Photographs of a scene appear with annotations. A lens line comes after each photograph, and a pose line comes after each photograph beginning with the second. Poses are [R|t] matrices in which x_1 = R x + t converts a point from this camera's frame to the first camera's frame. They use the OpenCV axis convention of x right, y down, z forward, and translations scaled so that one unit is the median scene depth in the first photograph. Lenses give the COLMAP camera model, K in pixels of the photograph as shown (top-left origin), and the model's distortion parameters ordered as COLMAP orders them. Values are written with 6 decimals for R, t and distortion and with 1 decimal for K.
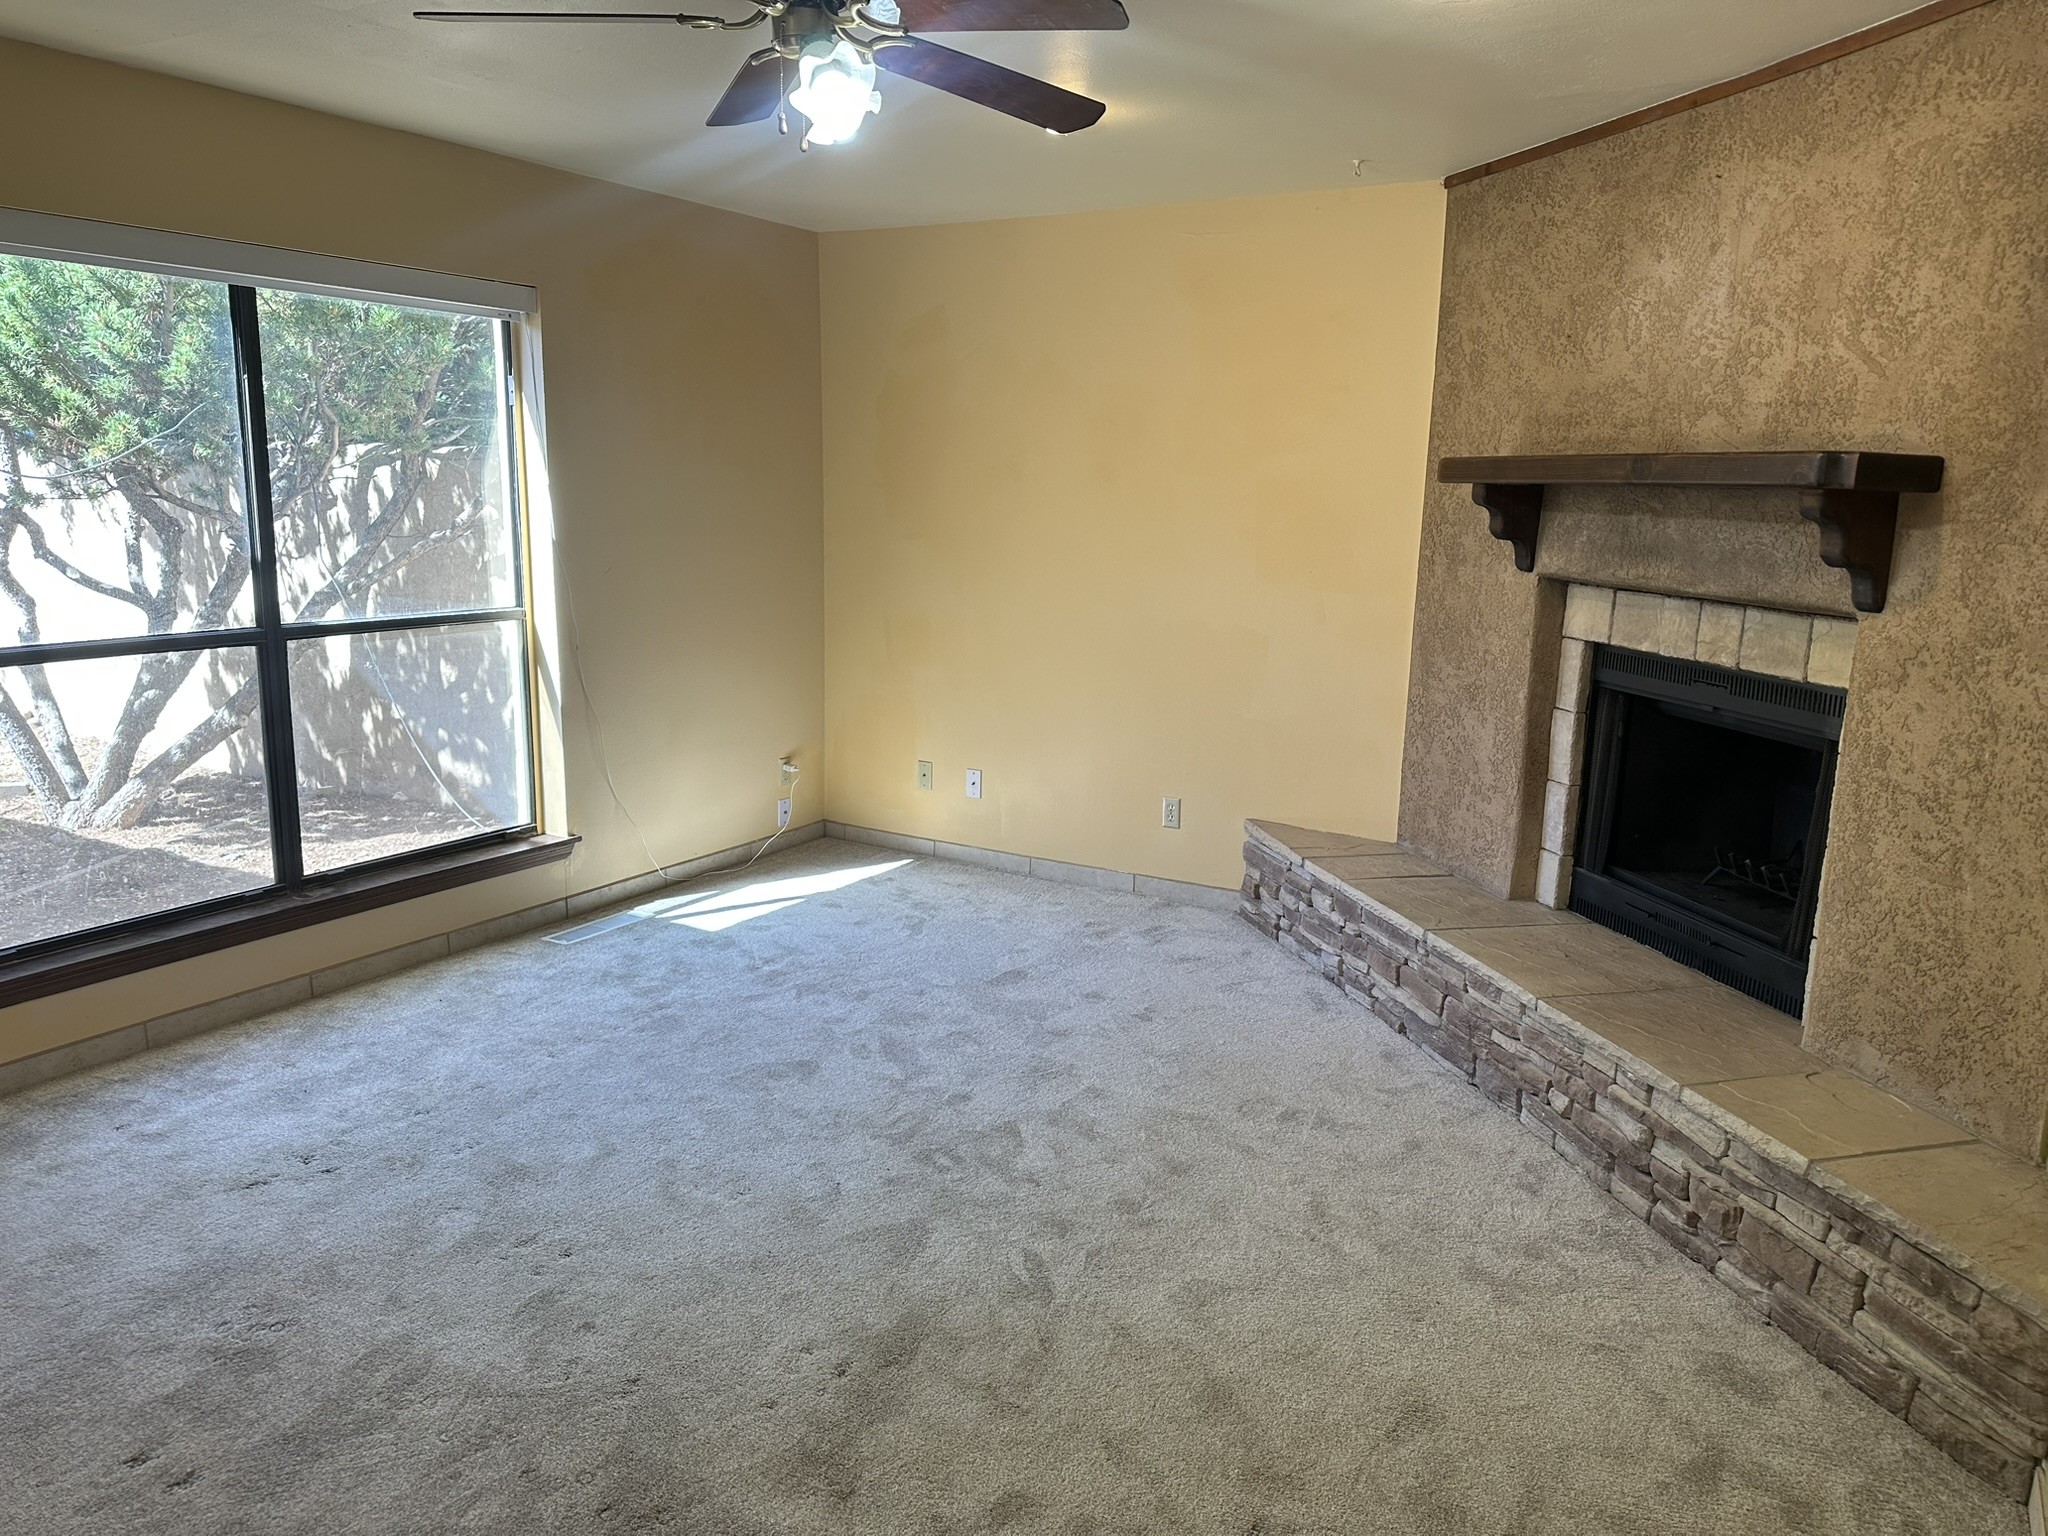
lens RADIAL K [[1460.7, 0, 1022.8], [0, 1460.7, 757.7], [0, 0, 1]] dist [0.011442, 0.002729]
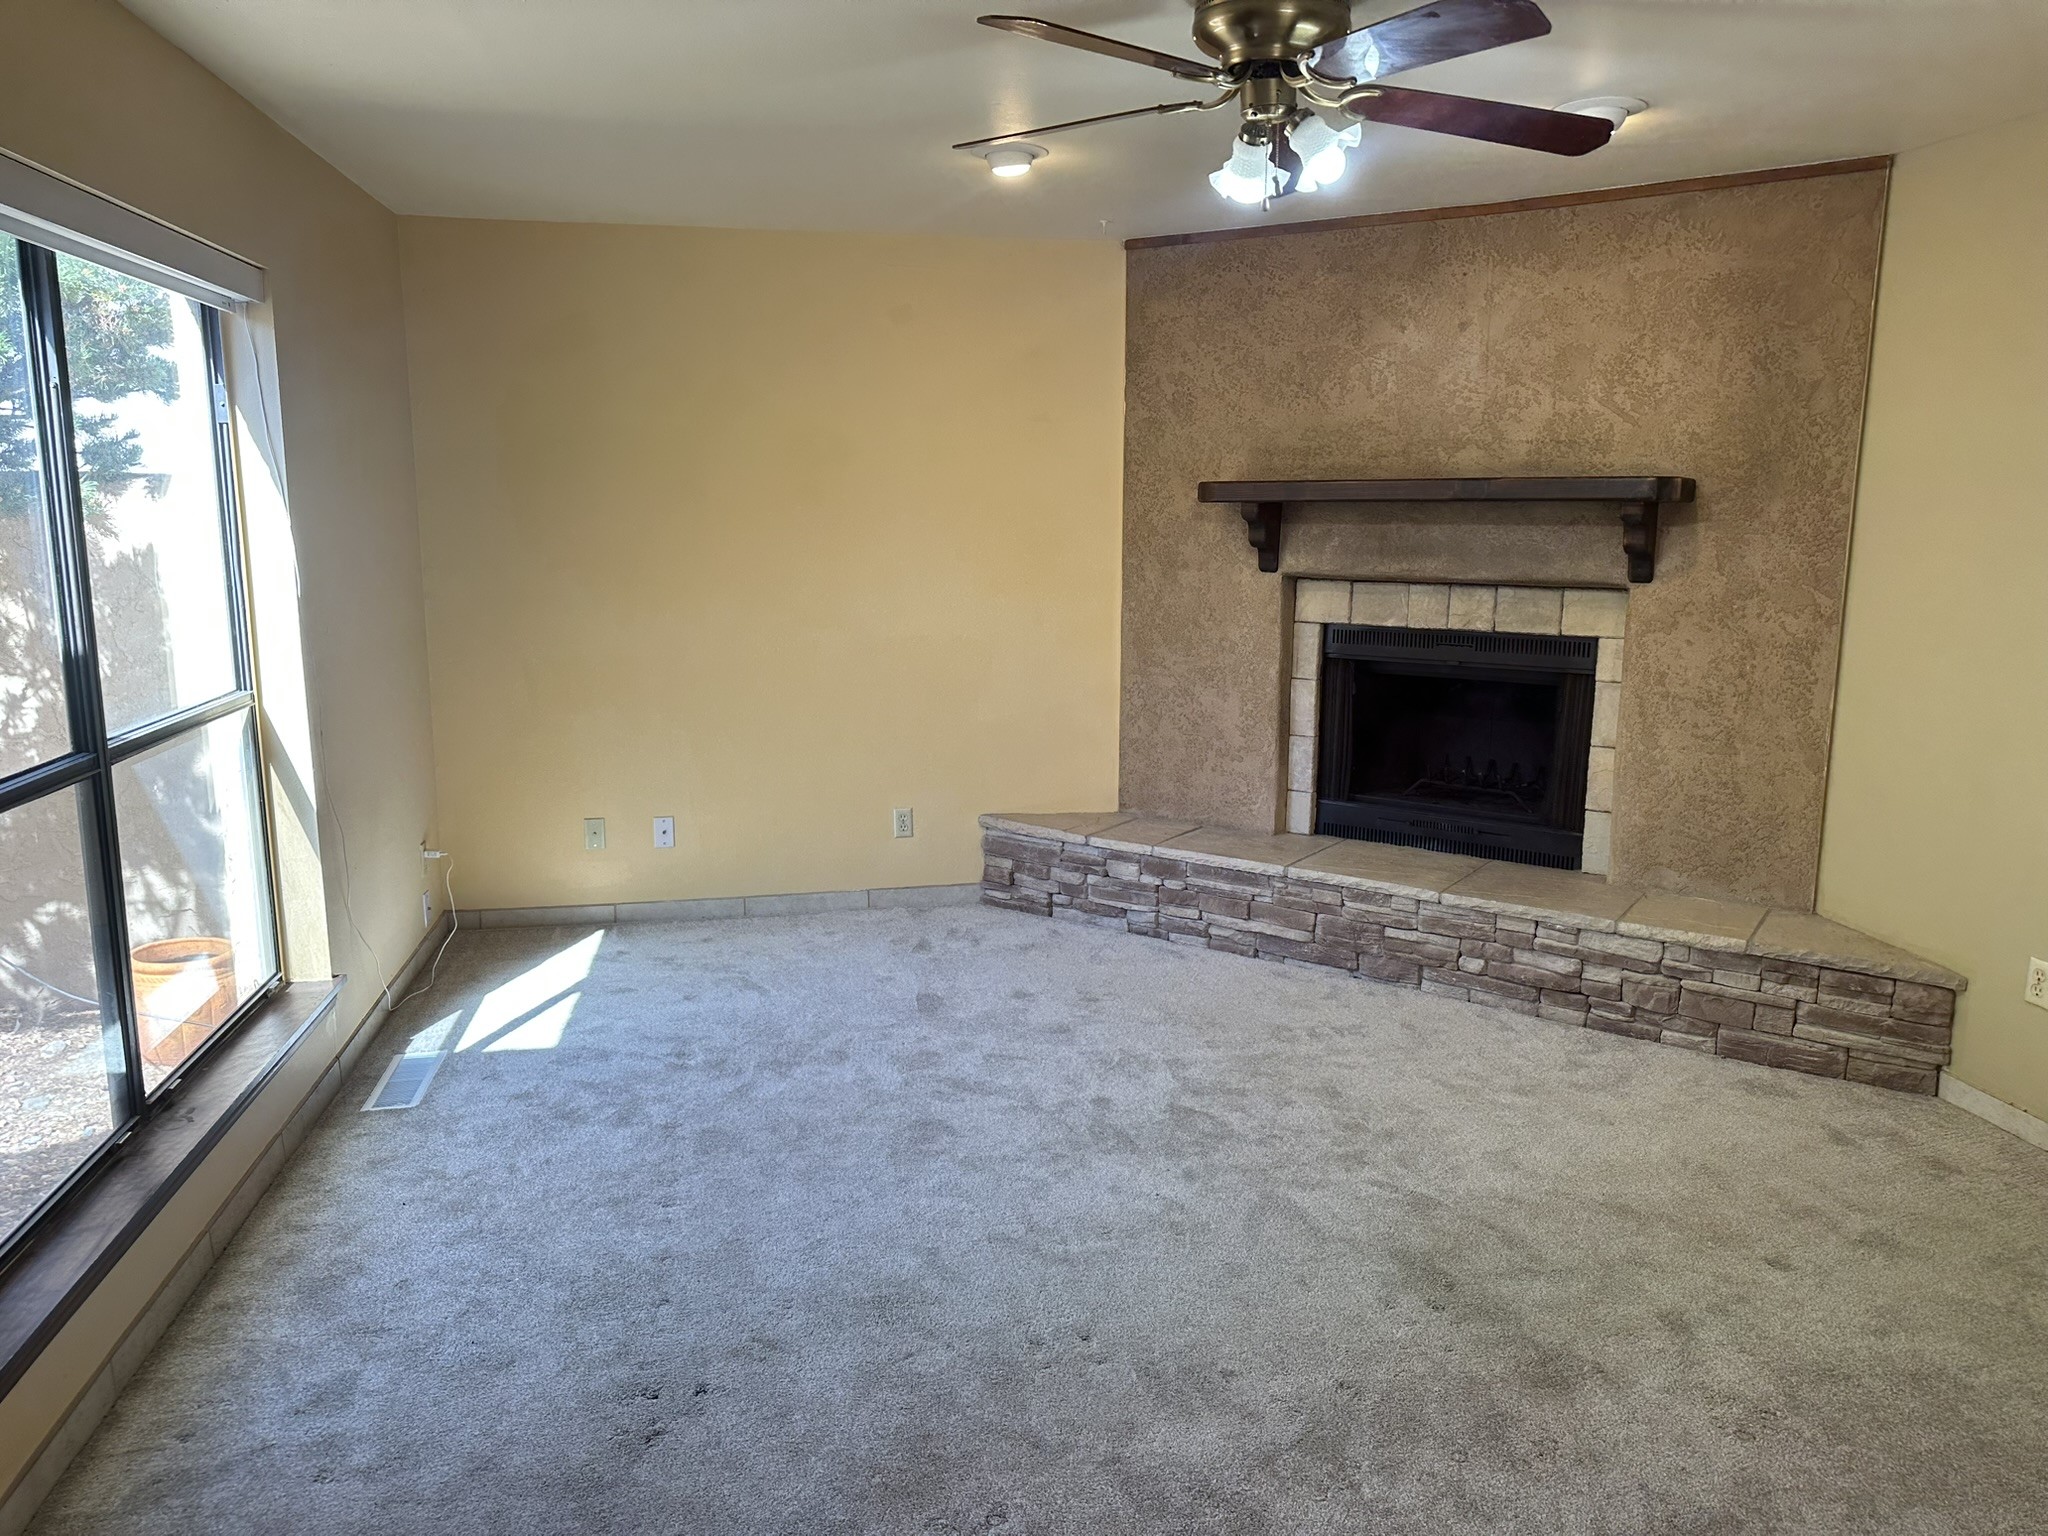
lens RADIAL K [[1439.1, 0, 1020.1], [0, 1439.1, 758.5], [0, 0, 1]] dist [0.101606, -0.137602]
pose [[0.744162, -0.136167, 0.653974, -0.743023], [0.137847, 0.989235, 0.049116, -0.068901], [-0.653621, 0.053598, 0.754921, 0.250646]]
